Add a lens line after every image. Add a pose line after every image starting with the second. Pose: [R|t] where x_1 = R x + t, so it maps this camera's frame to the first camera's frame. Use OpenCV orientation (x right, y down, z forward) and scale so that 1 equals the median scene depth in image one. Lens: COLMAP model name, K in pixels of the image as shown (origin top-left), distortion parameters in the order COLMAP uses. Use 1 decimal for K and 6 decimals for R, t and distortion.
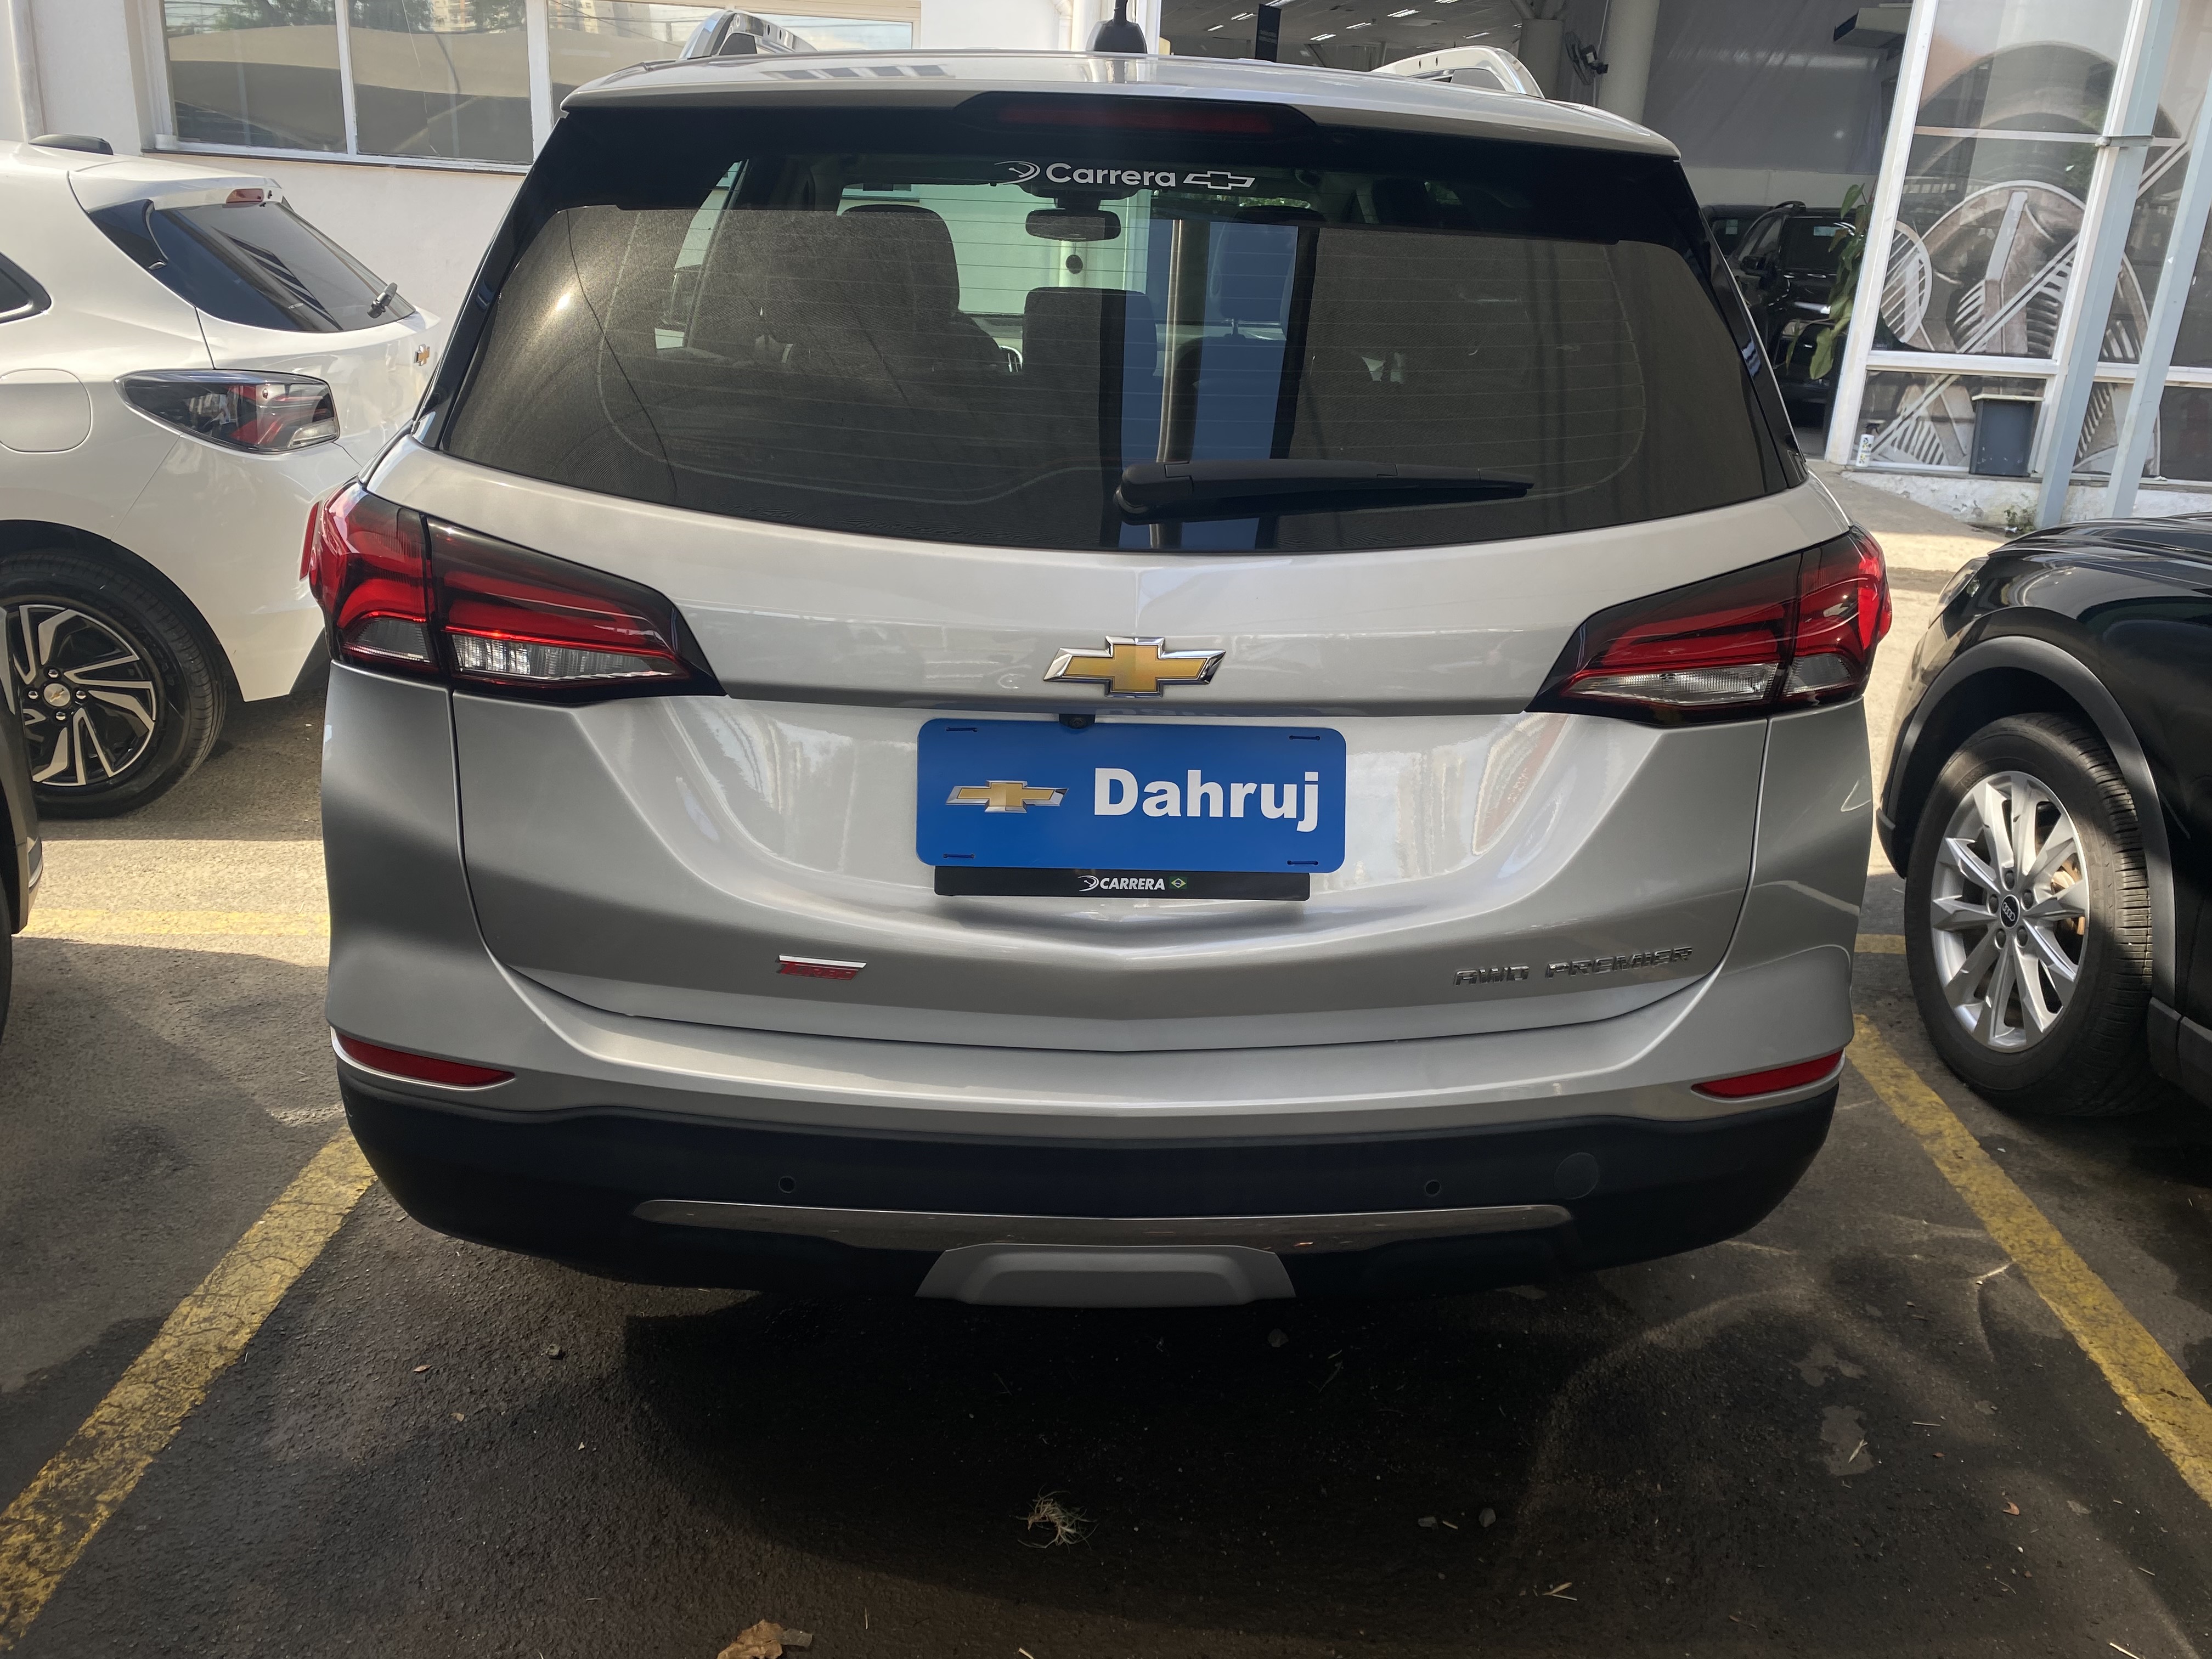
lens RADIAL K [[1712.9, 0, 1072.0], [0, 1712.9, 830.6], [0, 0, 1]] dist [0.072809, -0.105990]
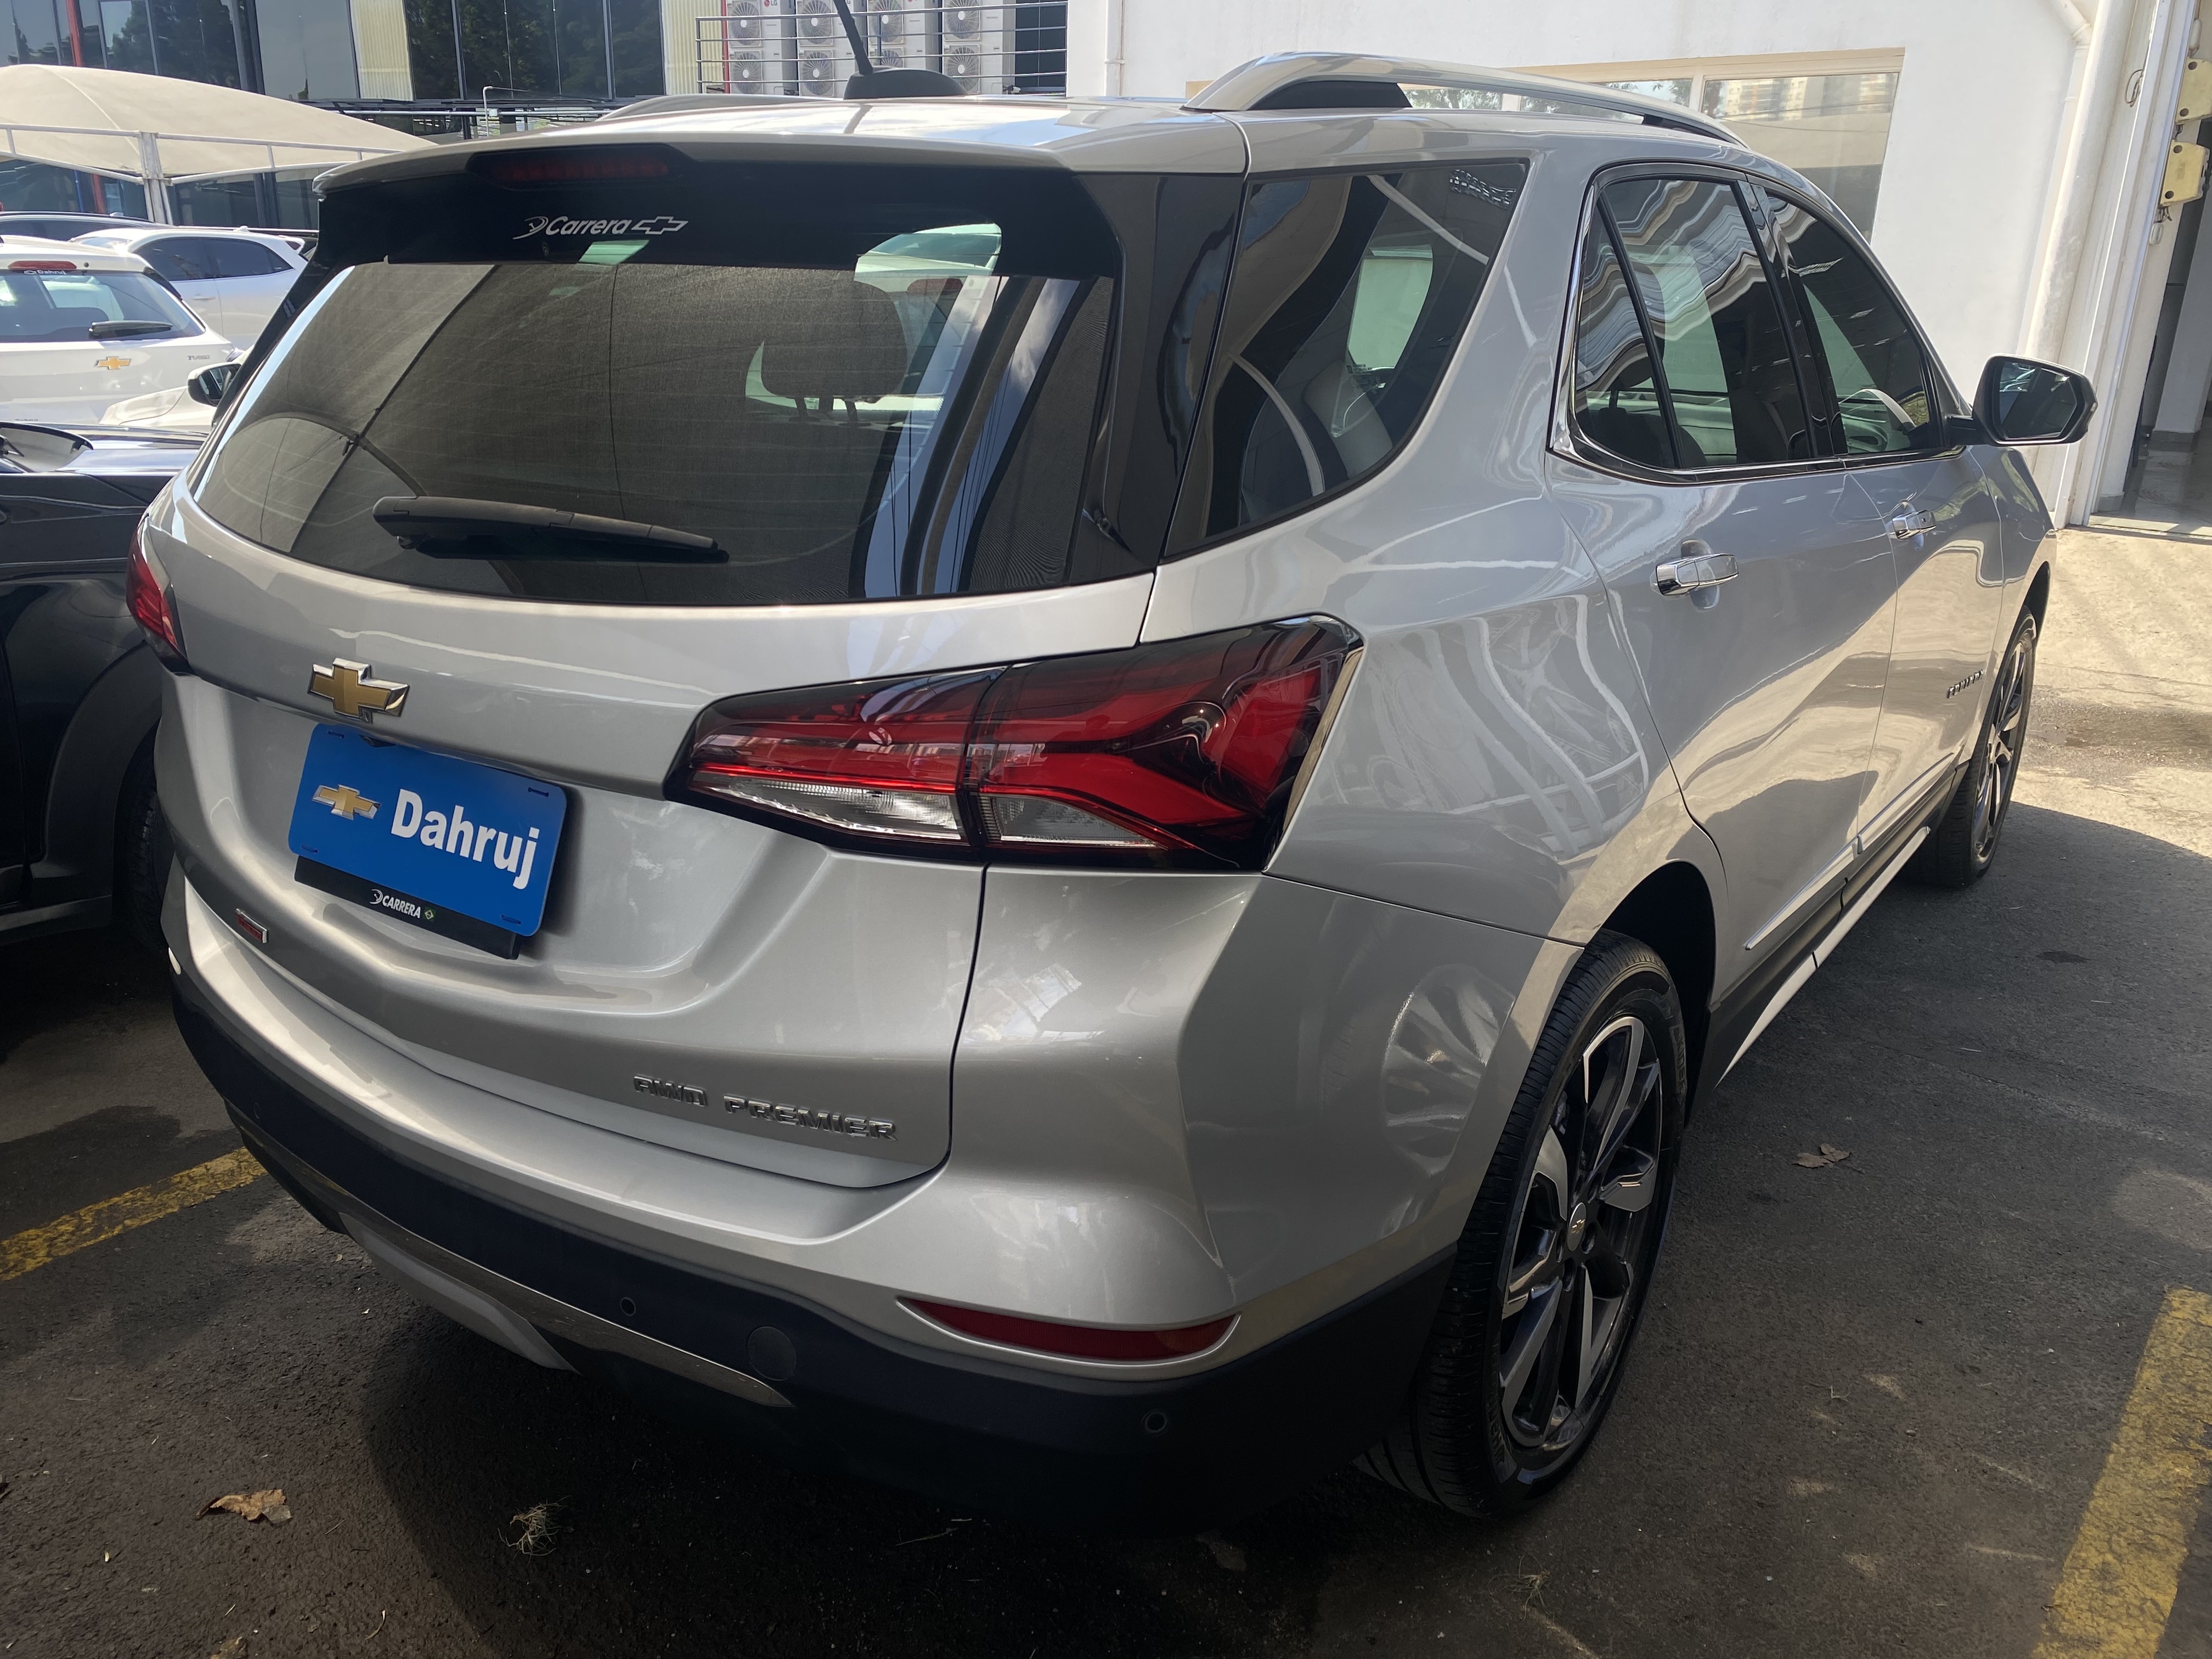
lens RADIAL K [[1712.9, 0, 1072.0], [0, 1712.9, 830.6], [0, 0, 1]] dist [0.072809, -0.105990]
pose [[0.779229, 0.167102, -0.604053, 0.959910], [-0.191052, 0.981262, 0.024994, -0.114918], [0.596910, 0.095929, 0.796552, 0.411979]]
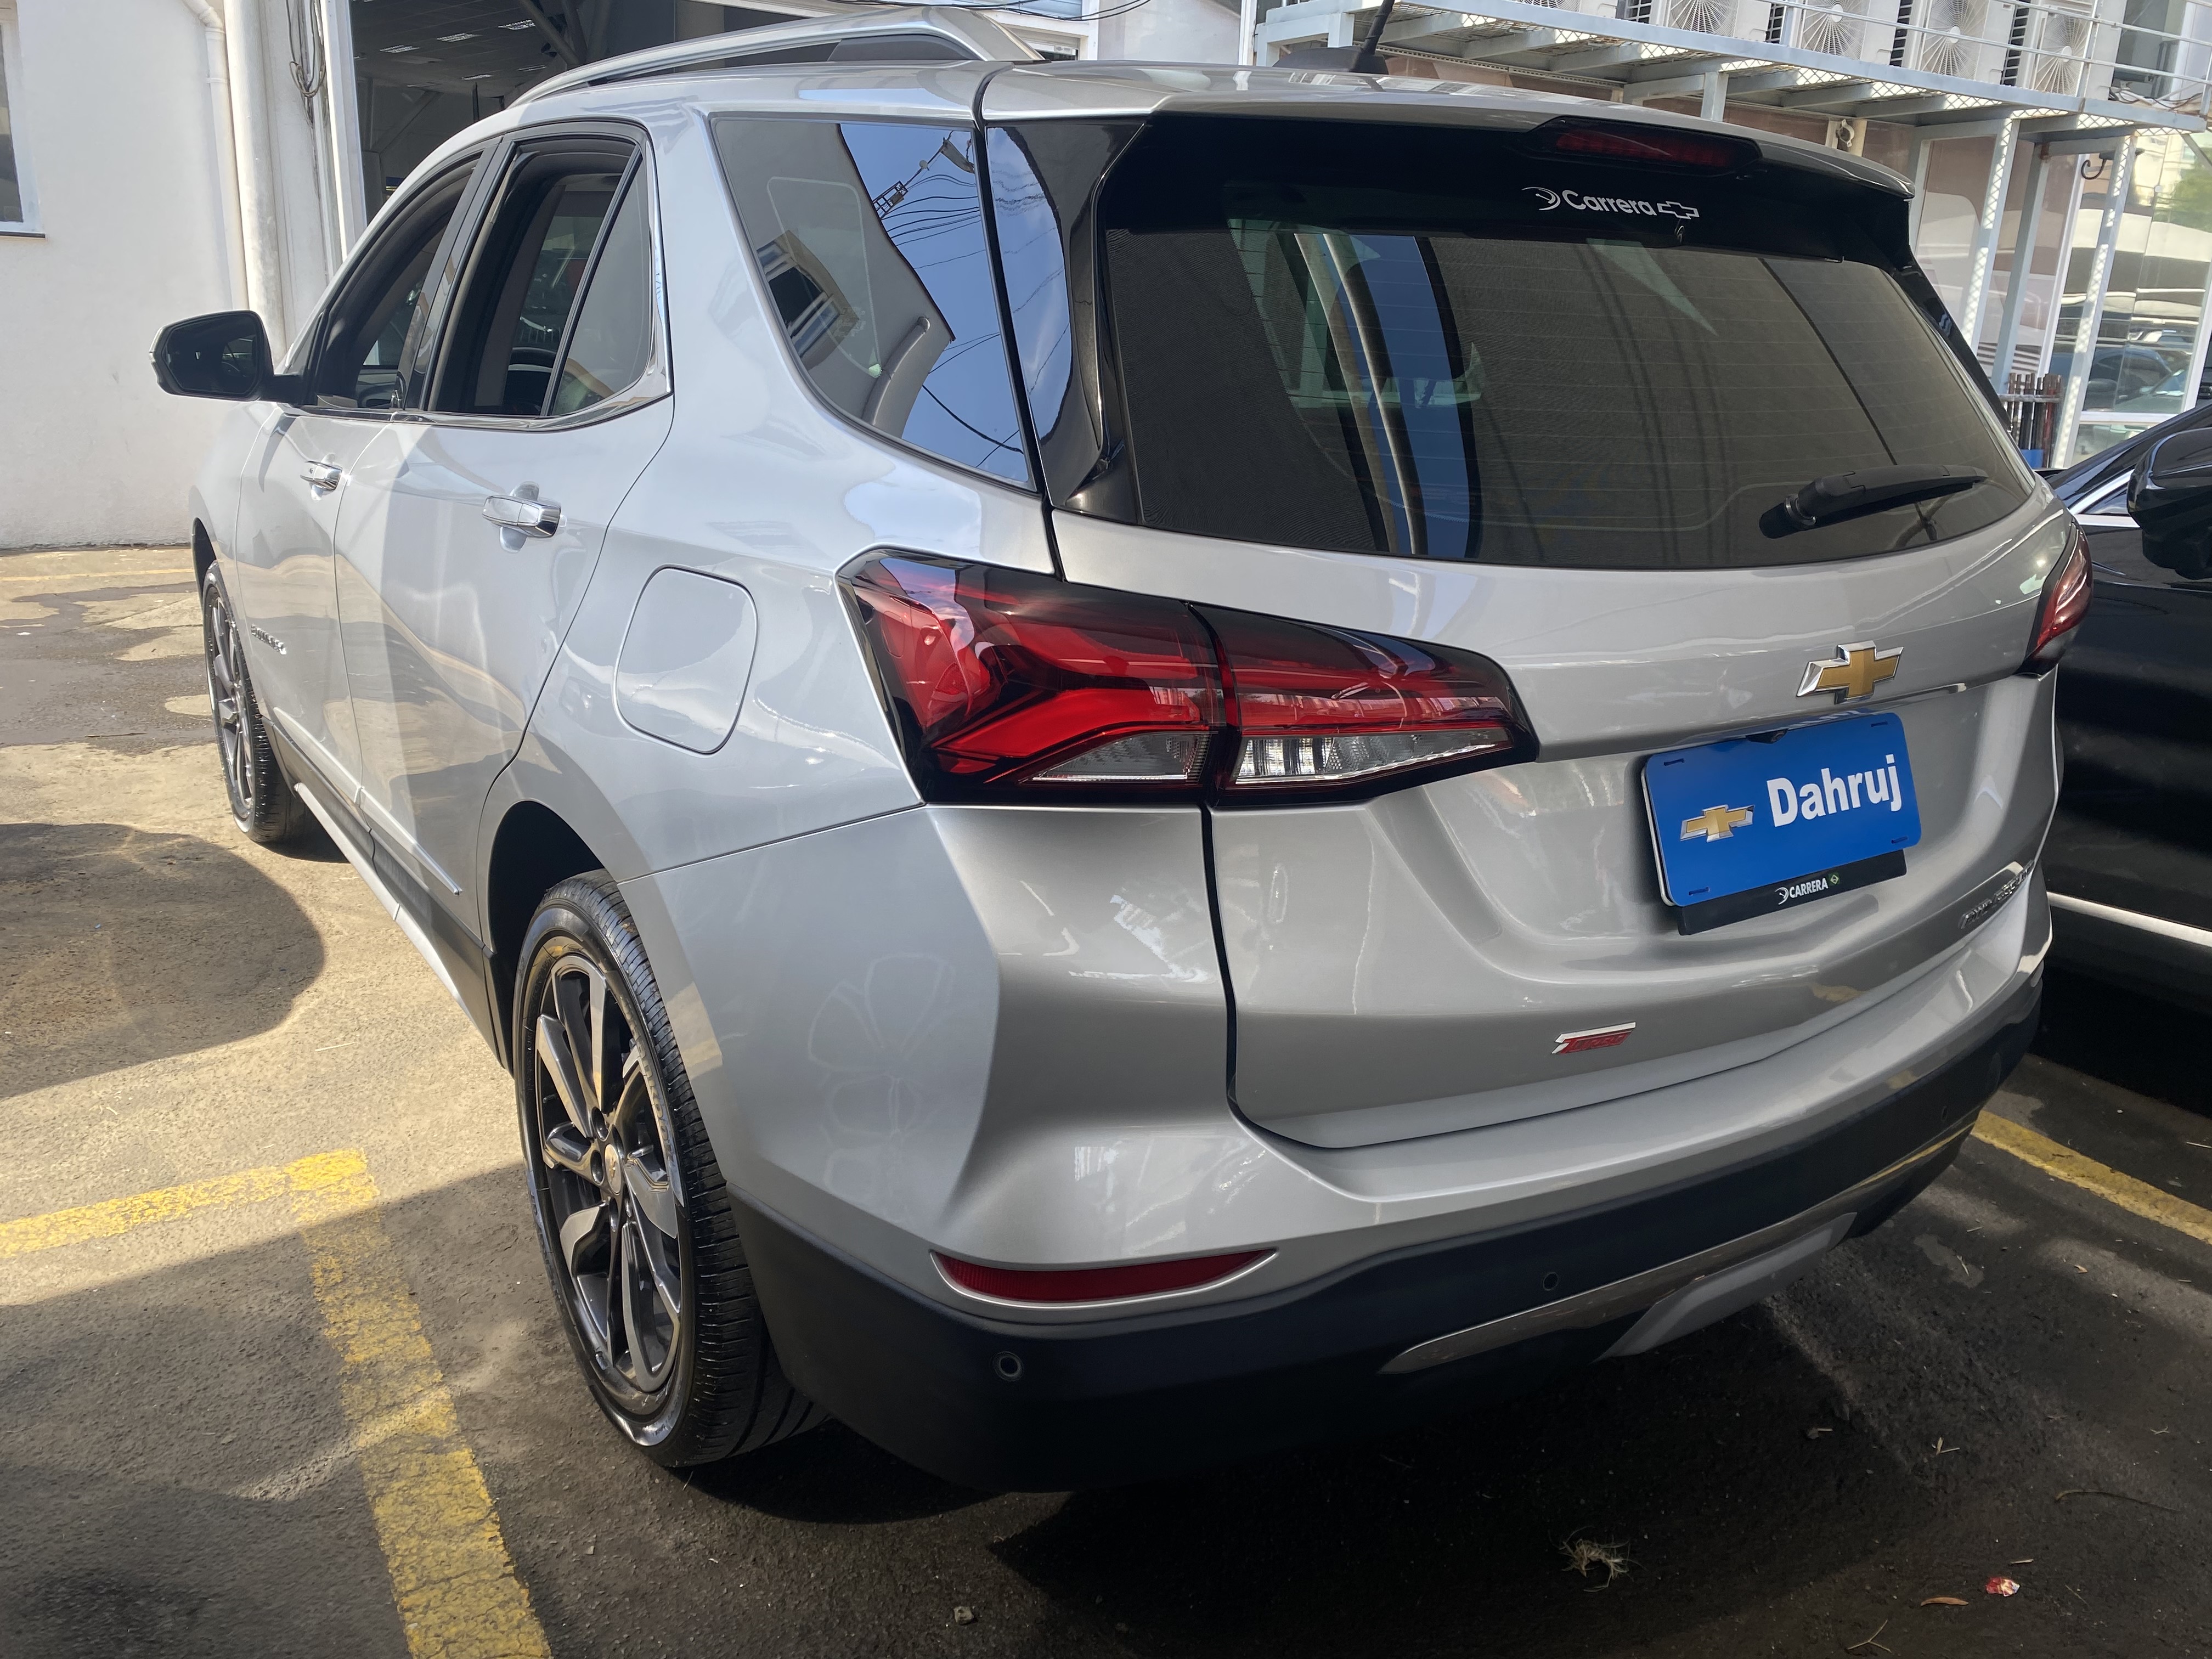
lens RADIAL K [[1712.9, 0, 1072.0], [0, 1712.9, 830.6], [0, 0, 1]] dist [0.072809, -0.105990]
pose [[0.844469, -0.164493, 0.509720, -0.848614], [0.175543, 0.984108, 0.026756, -0.106152], [-0.506021, 0.066884, 0.859924, 0.335296]]
